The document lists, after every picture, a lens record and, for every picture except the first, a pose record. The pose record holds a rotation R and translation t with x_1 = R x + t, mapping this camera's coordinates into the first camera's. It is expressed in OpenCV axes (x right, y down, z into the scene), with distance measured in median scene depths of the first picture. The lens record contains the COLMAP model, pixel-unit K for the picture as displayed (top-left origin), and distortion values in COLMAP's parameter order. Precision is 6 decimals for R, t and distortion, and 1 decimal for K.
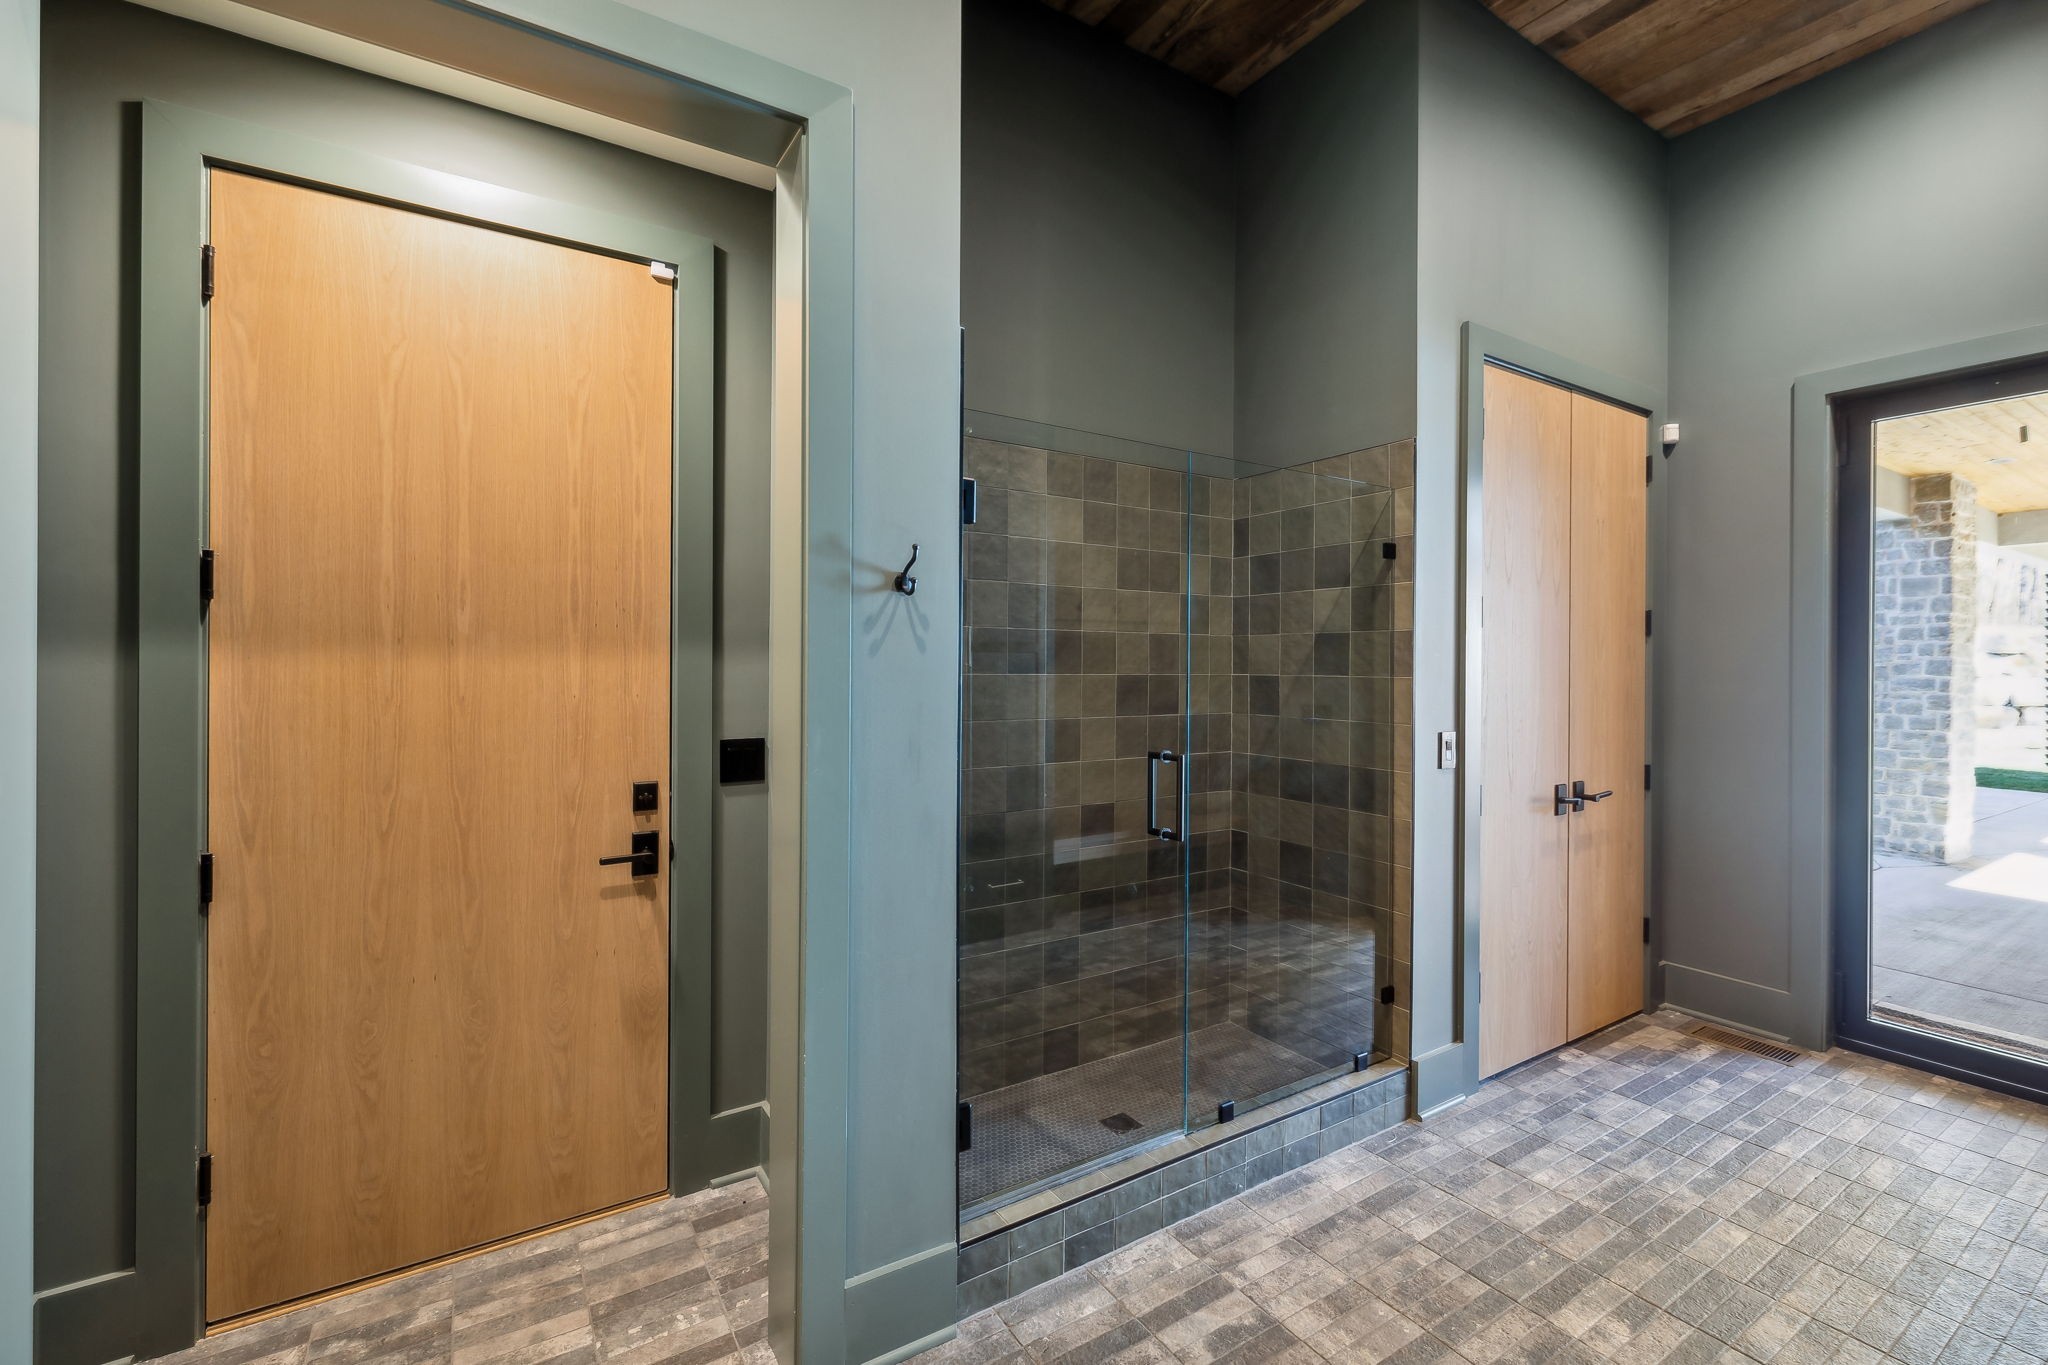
lens RADIAL K [[879.8, 0, 1021.2], [0, 879.8, 669.6], [0, 0, 1]] dist [-0.002986, -0.000502]
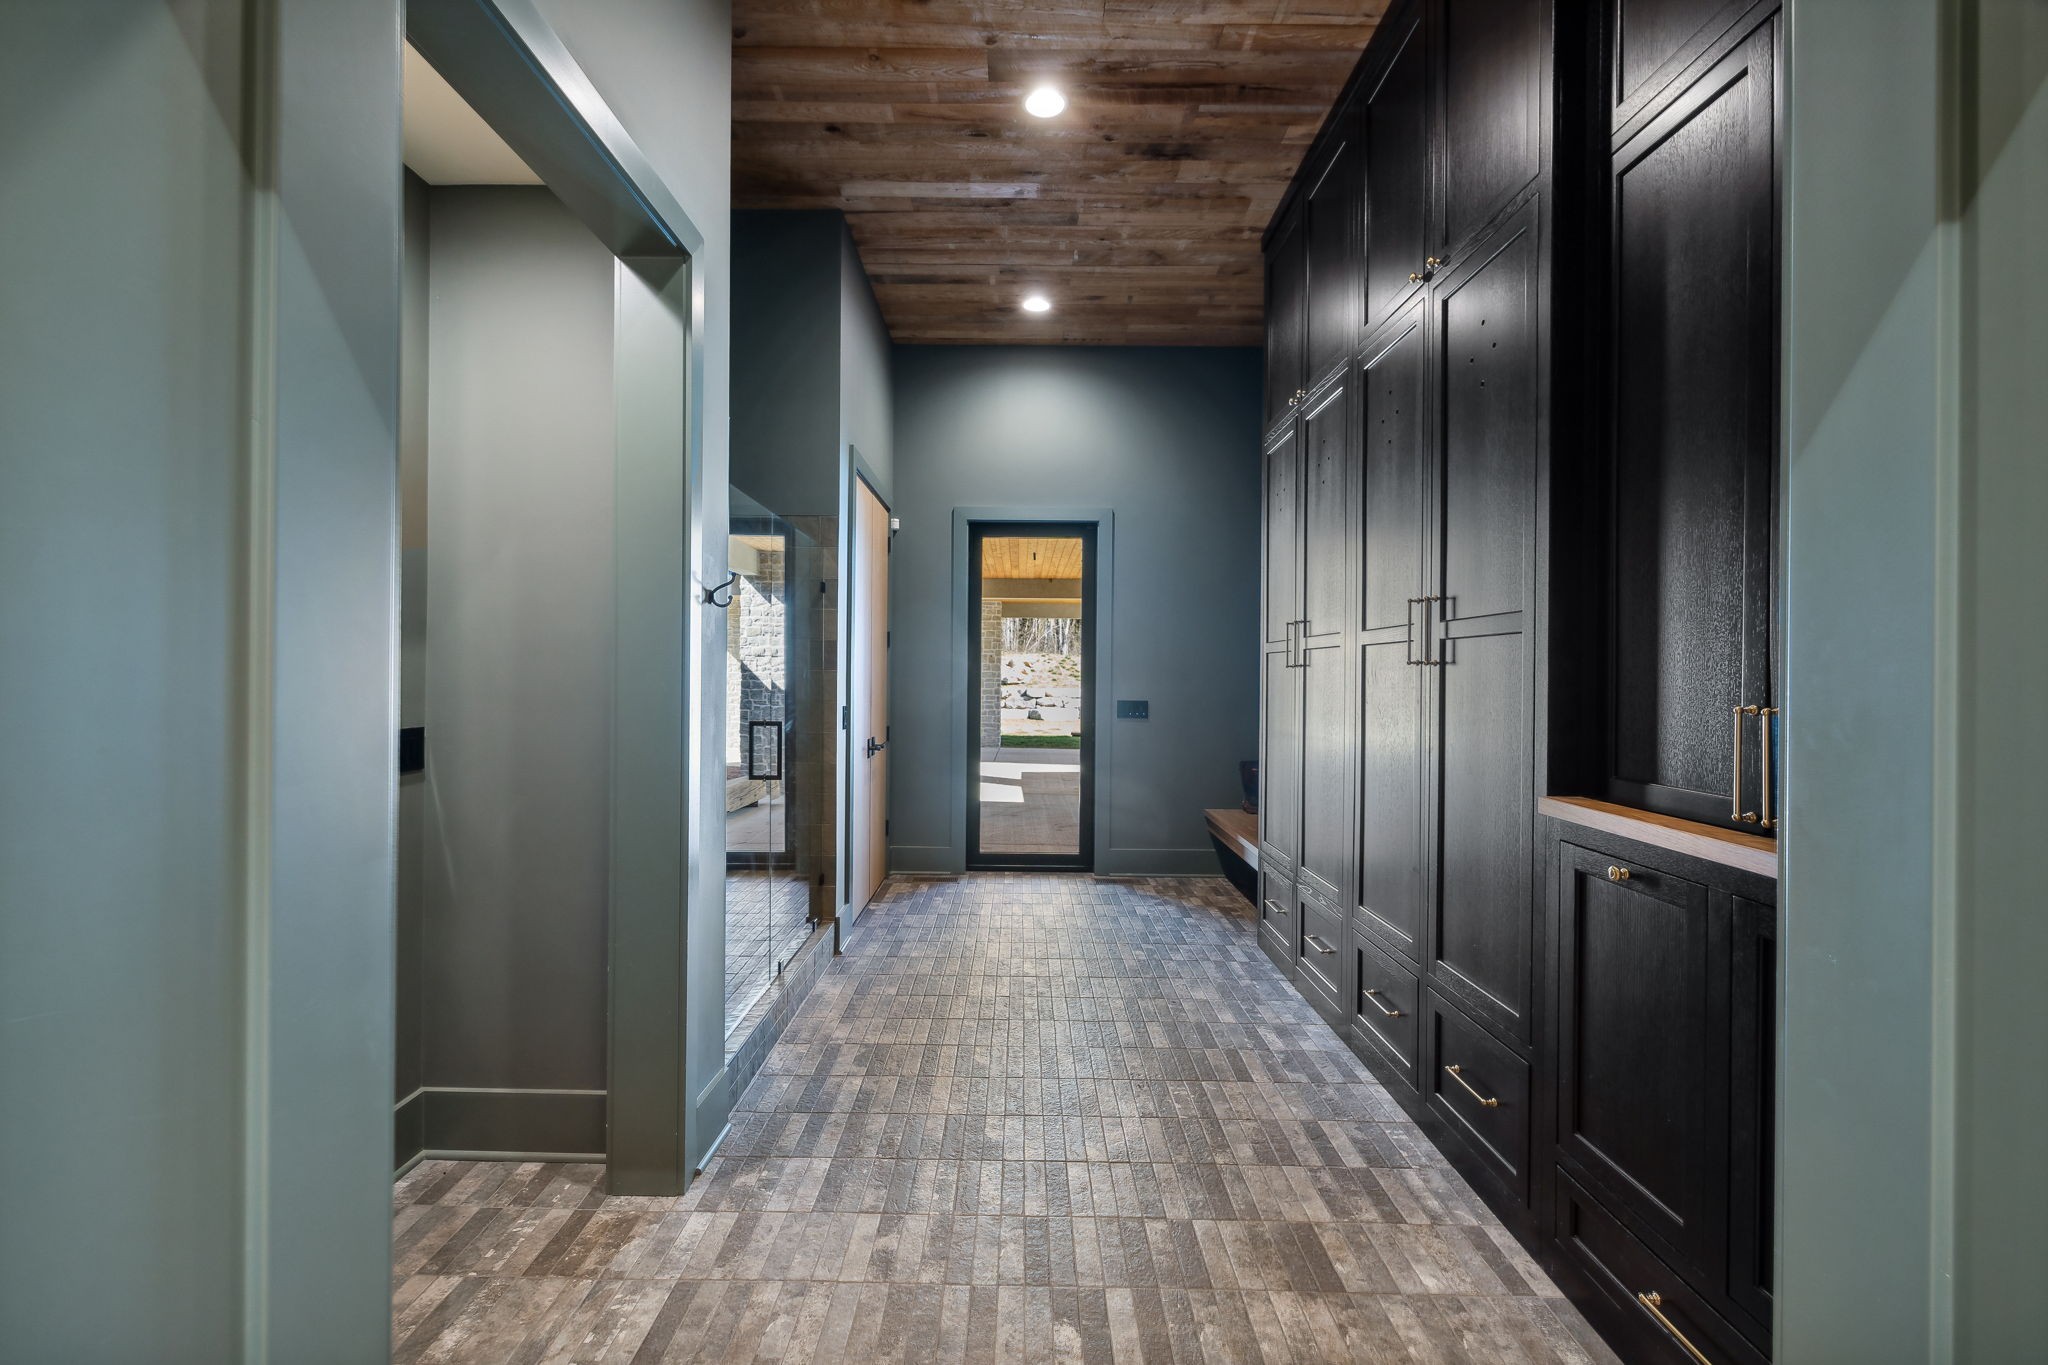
lens RADIAL K [[879.8, 0, 1027.6], [0, 879.8, 677.8], [0, 0, 1]] dist [-0.002986, -0.000502]
pose [[0.528348, -0.003367, 0.849021, -0.746572], [-0.002309, 0.999983, 0.005403, 0.013466], [-0.849025, -0.004815, 0.528331, -0.115678]]
